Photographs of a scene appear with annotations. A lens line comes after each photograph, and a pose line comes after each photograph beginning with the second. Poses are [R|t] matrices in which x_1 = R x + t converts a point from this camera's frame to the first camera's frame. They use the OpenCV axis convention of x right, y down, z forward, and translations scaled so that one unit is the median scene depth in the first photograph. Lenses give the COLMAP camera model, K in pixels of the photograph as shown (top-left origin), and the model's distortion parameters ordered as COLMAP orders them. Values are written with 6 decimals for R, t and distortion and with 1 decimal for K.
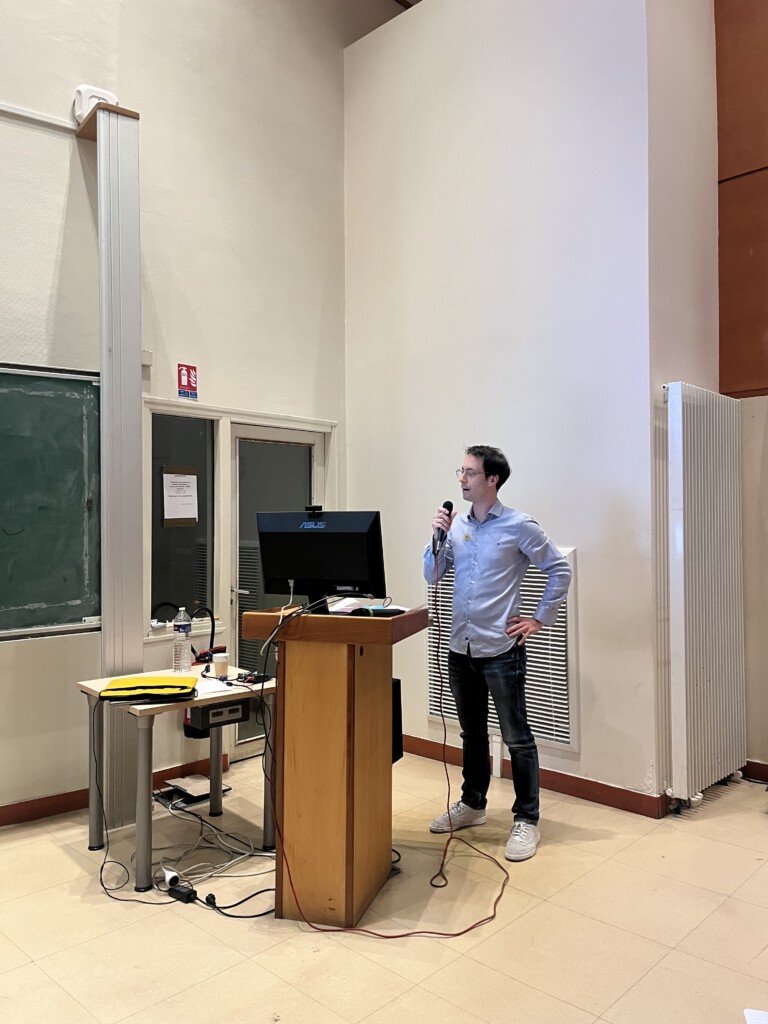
lens RADIAL K [[777.3, 0, 392.1], [0, 777.3, 505.8], [0, 0, 1]] dist [0.061517, -0.077999]
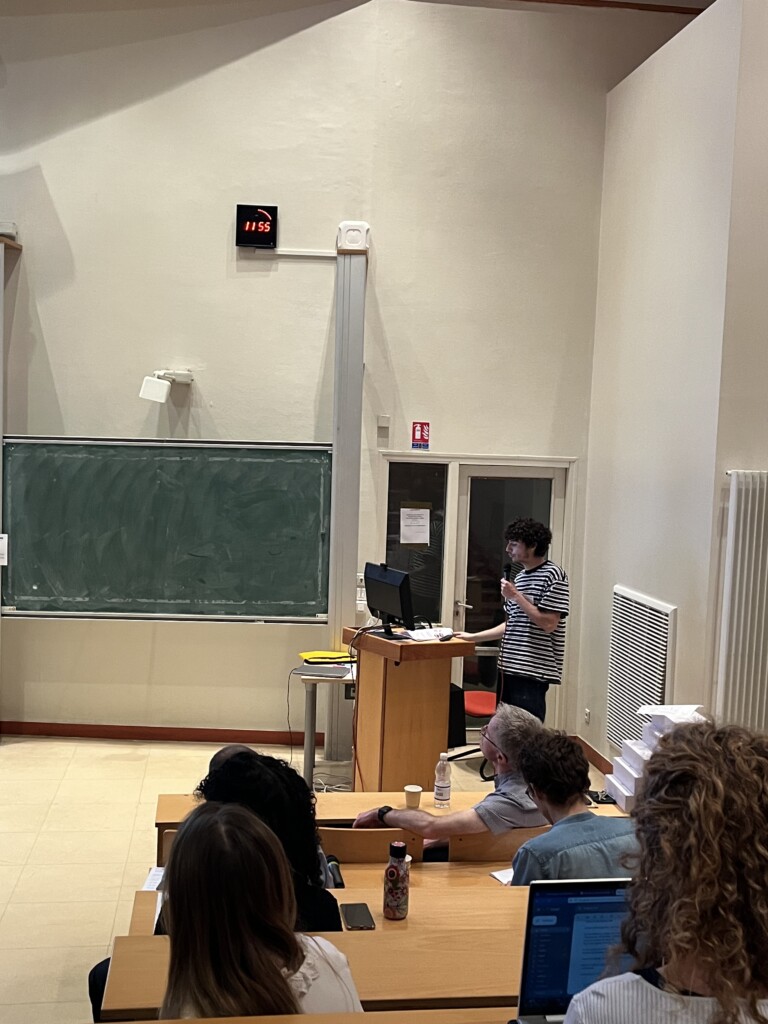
lens RADIAL K [[1204.2, 0, 376.4], [0, 1204.2, 516.7], [0, 0, 1]] dist [0.087257, 0.000000]
pose [[0.777911, 0.076354, -0.623719, 0.948301], [-0.026387, 0.995684, 0.088979, -0.211153], [0.627821, -0.052760, 0.776568, -0.580320]]
